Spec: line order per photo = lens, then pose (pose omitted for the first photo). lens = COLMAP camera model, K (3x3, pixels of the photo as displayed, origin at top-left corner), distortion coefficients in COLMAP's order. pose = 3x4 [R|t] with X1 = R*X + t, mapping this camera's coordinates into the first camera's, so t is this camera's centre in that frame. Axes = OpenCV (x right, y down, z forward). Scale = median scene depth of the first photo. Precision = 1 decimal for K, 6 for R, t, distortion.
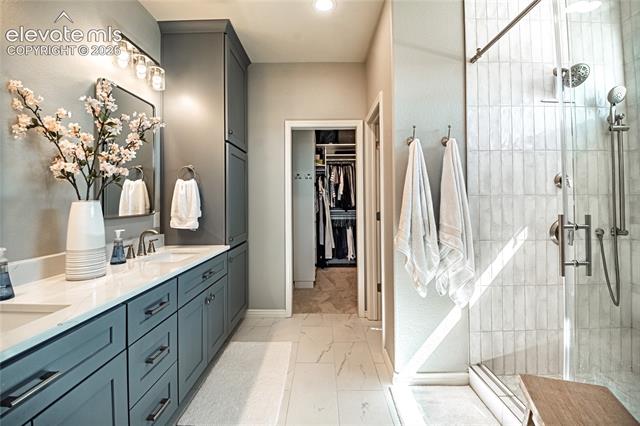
lens RADIAL K [[257.8, 0, 320.7], [0, 257.8, 197.1], [0, 0, 1]] dist [-0.000579, -0.000099]
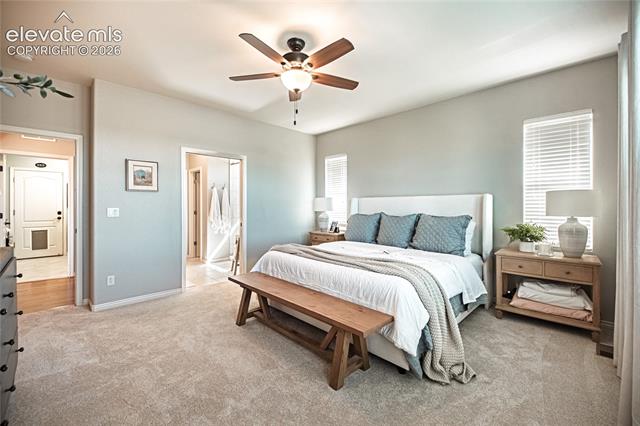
lens RADIAL K [[279.8, 0, 320.1], [0, 279.8, 205.7], [0, 0, 1]] dist [0.000351, -0.001122]
pose [[0.717817, 0.007845, 0.696188, -1.084221], [-0.010325, 0.999947, -0.000623, -0.003405], [-0.696156, -0.006741, 0.717859, -2.354049]]
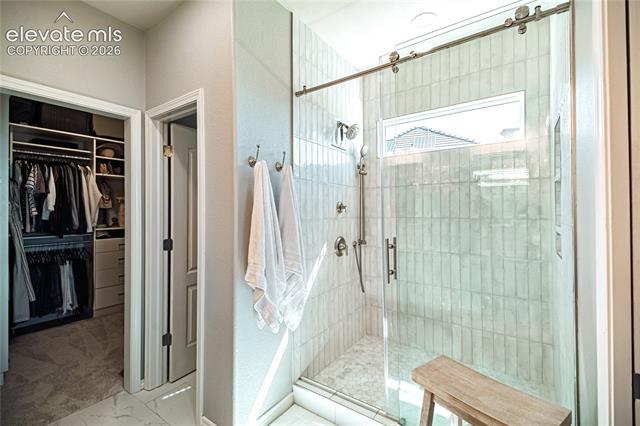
lens RADIAL K [[279.8, 0, 320.1], [0, 279.8, 205.7], [0, 0, 1]] dist [0.000351, -0.001122]
pose [[0.575273, 0.017125, 0.817782, -0.296774], [-0.006591, 0.999845, -0.016300, -0.047513], [-0.817935, 0.003987, 0.575297, 0.249877]]
